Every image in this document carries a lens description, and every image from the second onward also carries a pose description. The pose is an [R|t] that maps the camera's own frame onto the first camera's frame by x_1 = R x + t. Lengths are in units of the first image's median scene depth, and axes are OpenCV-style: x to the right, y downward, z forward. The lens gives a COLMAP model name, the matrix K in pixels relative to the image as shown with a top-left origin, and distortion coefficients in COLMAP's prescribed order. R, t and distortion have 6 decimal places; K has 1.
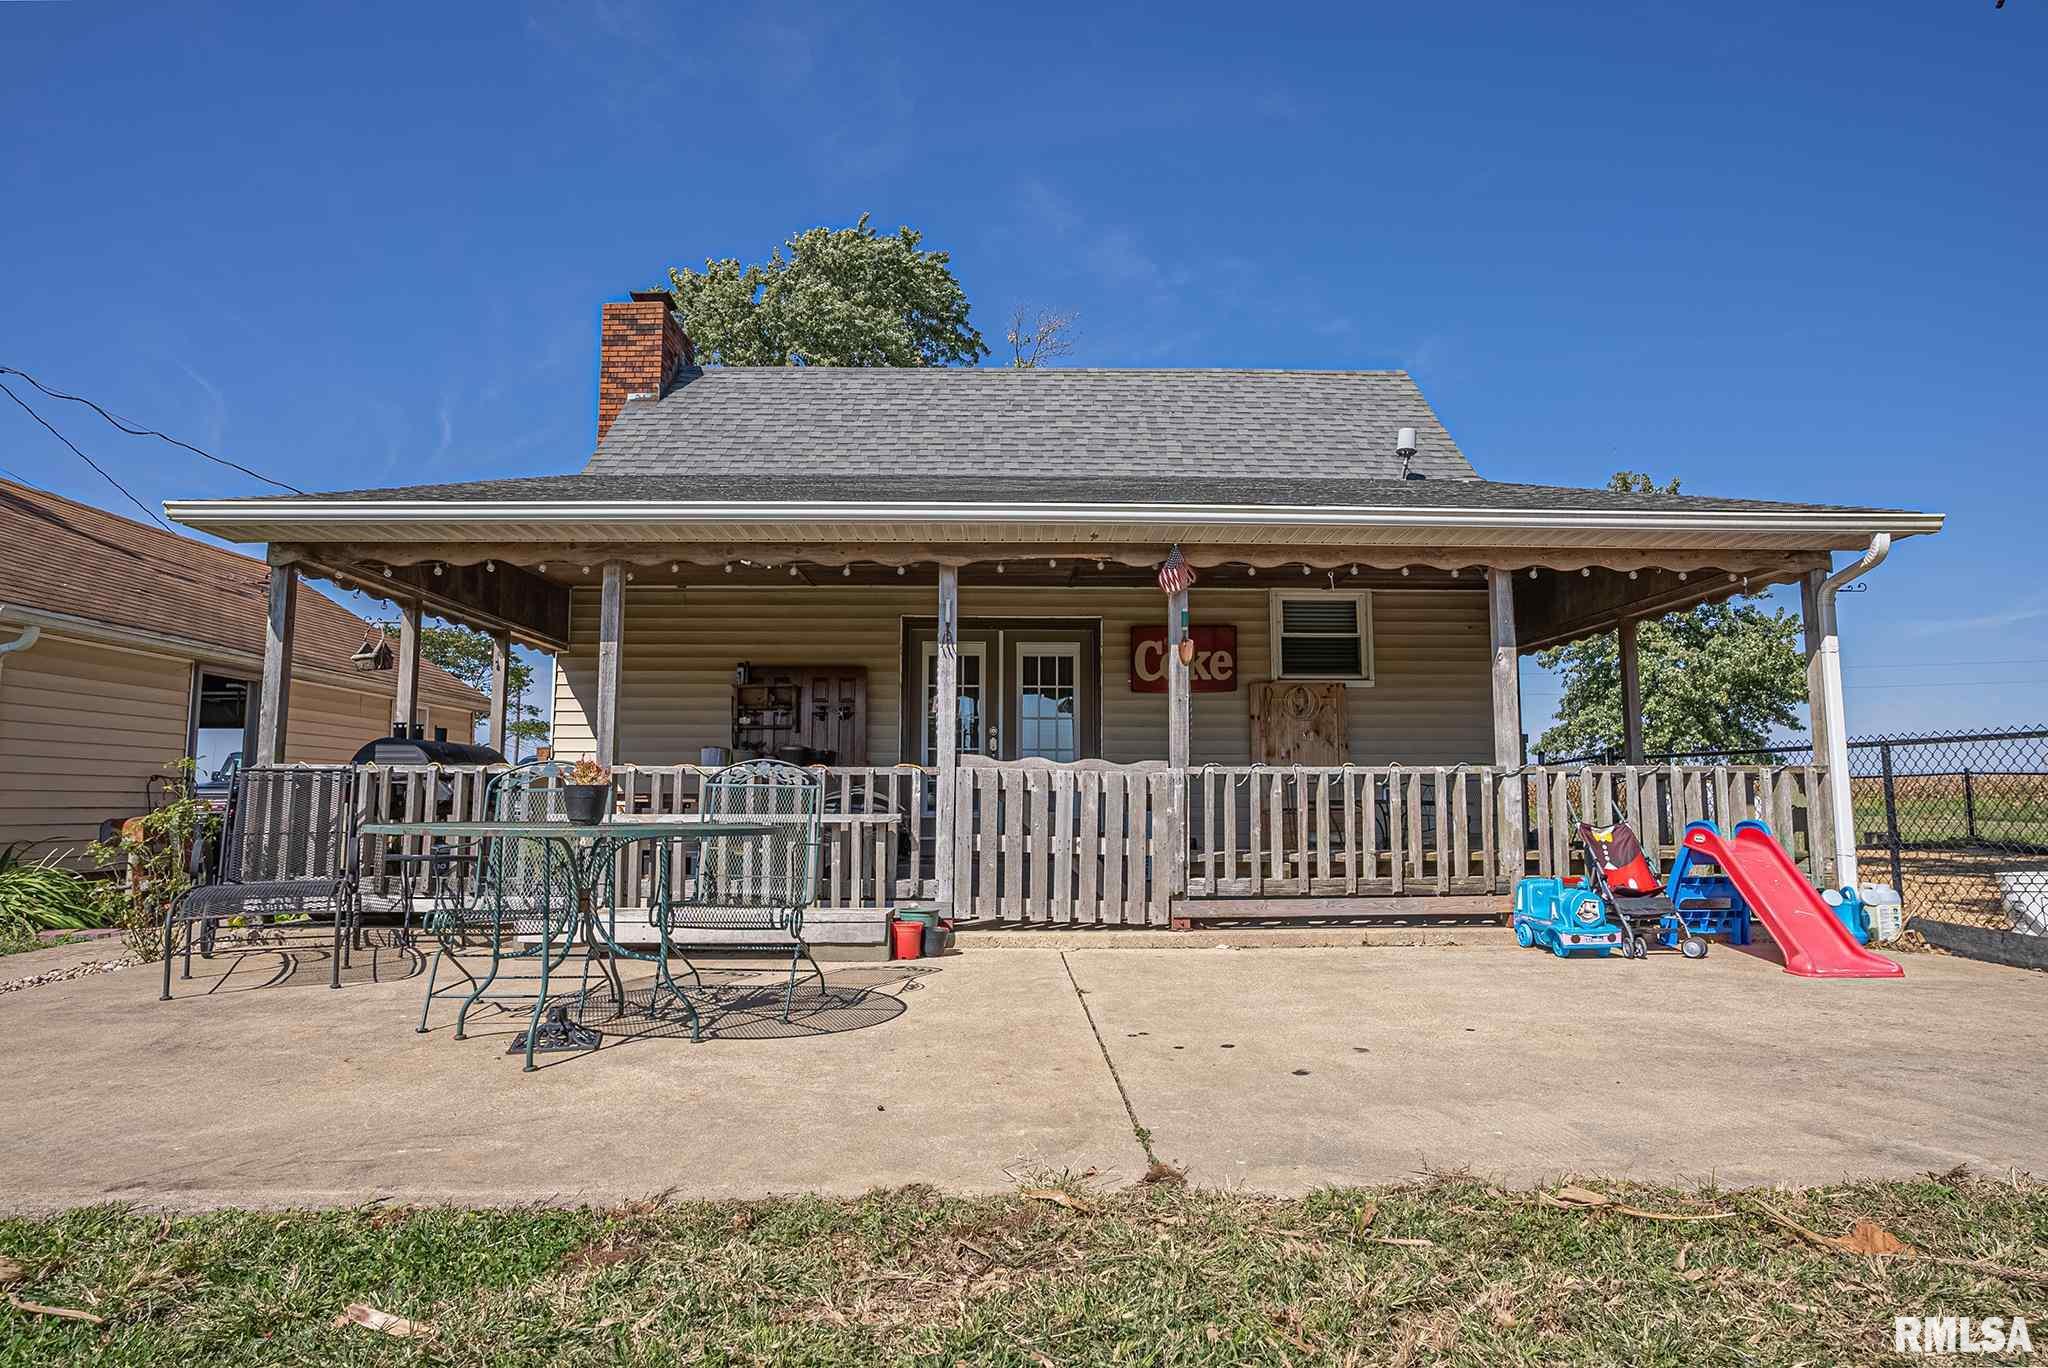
lens RADIAL K [[1085.1, 0, 1019.3], [0, 1085.1, 692.7], [0, 0, 1]] dist [-0.016209, -0.000325]
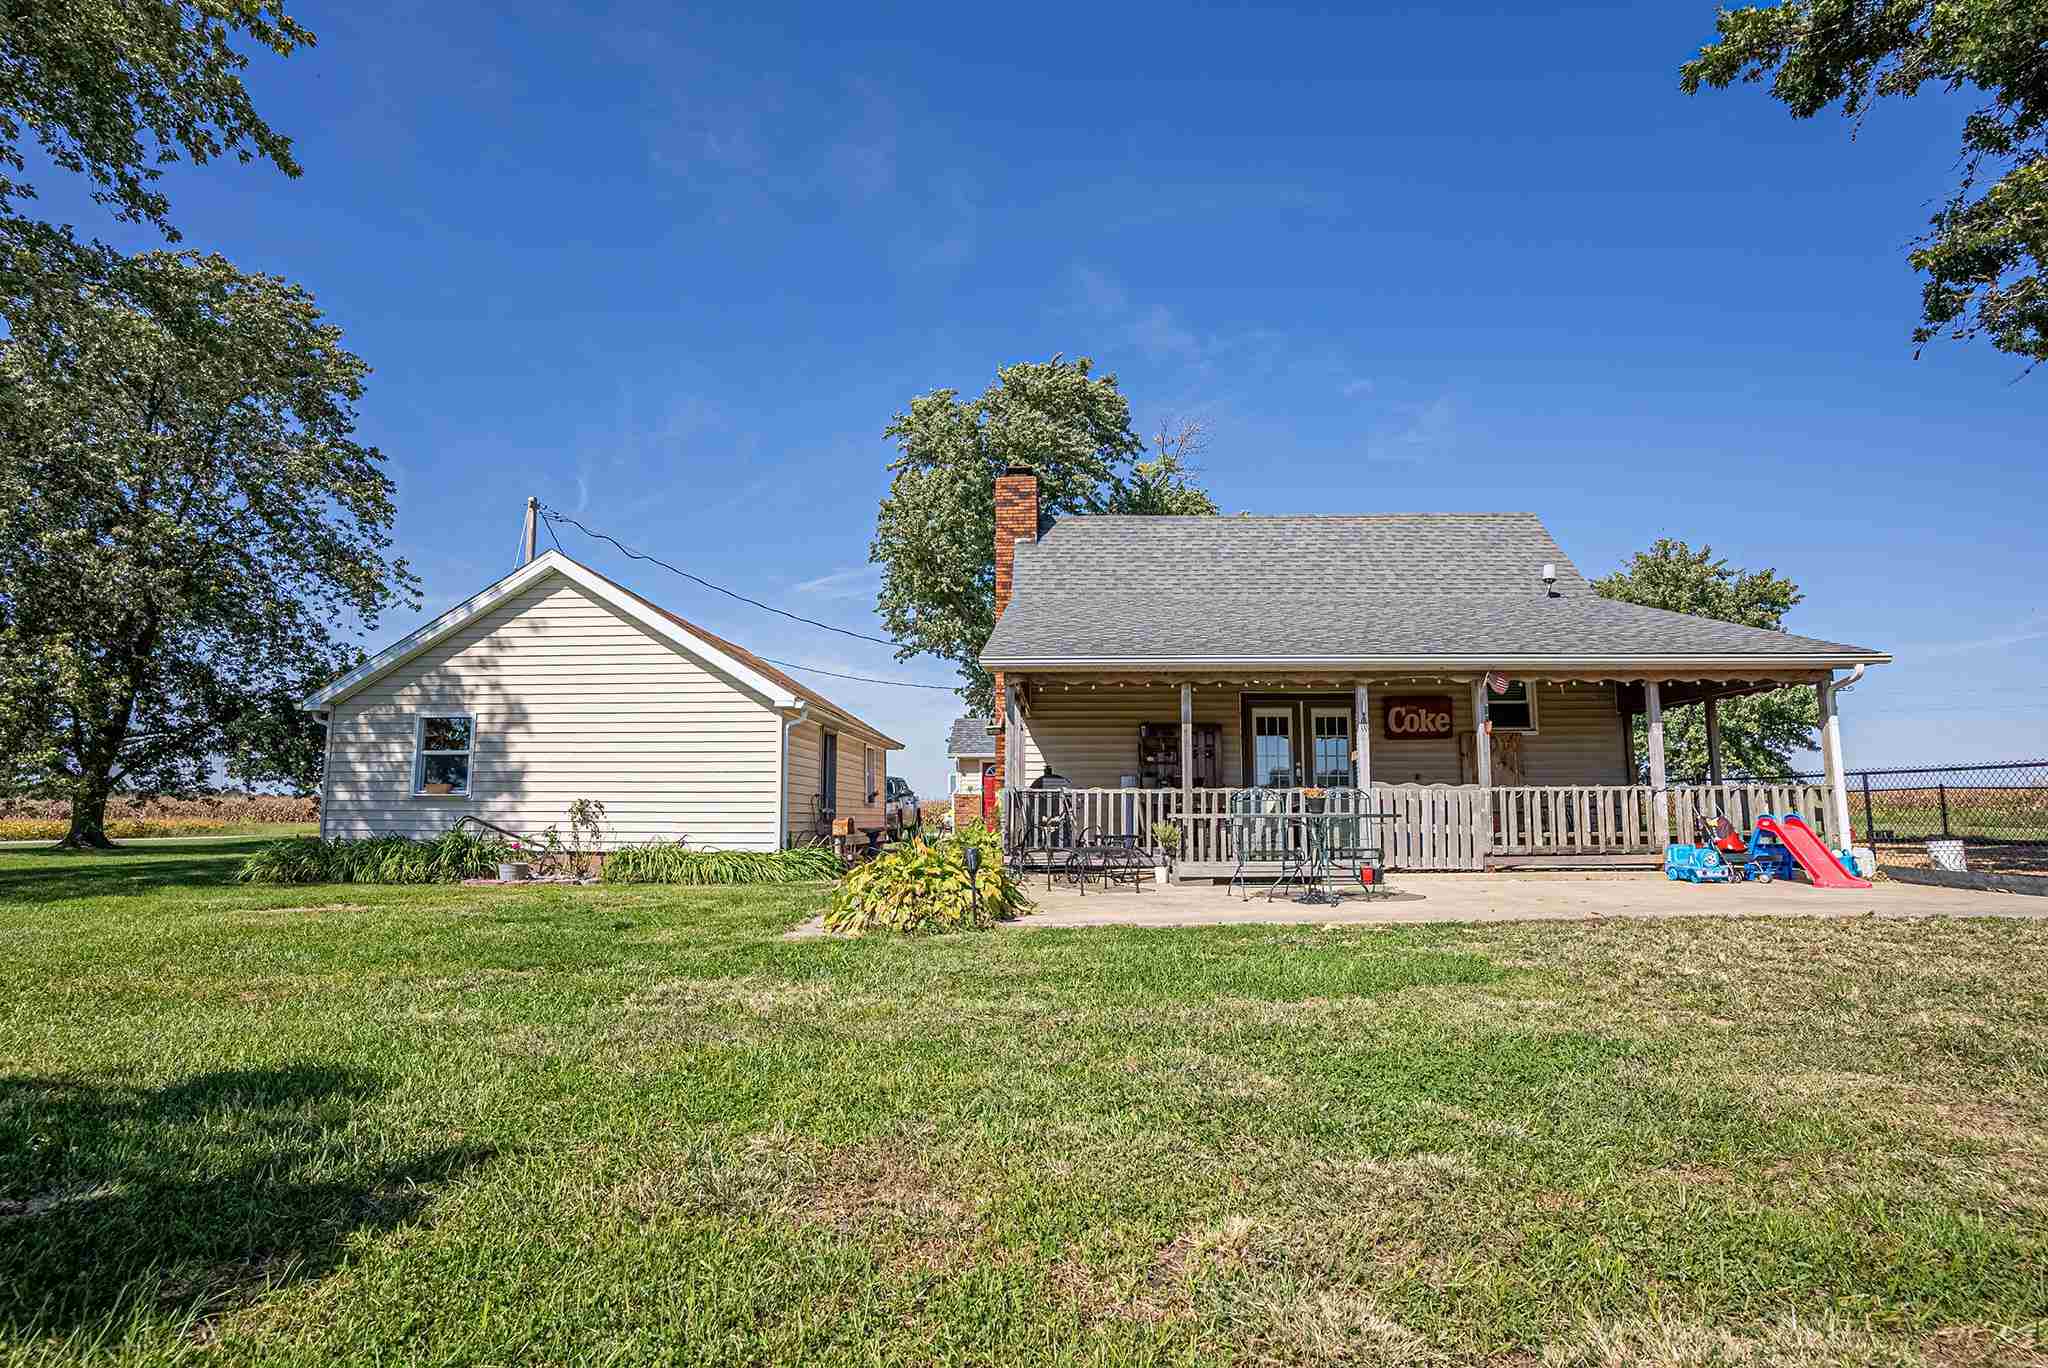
lens RADIAL K [[992.7, 0, 1056.5], [0, 992.7, 696.3], [0, 0, 1]] dist [-0.012246, 0.006767]
pose [[0.999666, -0.006601, -0.025001, -0.563418], [0.006092, 0.999774, -0.020391, -0.060936], [0.025130, 0.020232, 0.999479, -0.765792]]
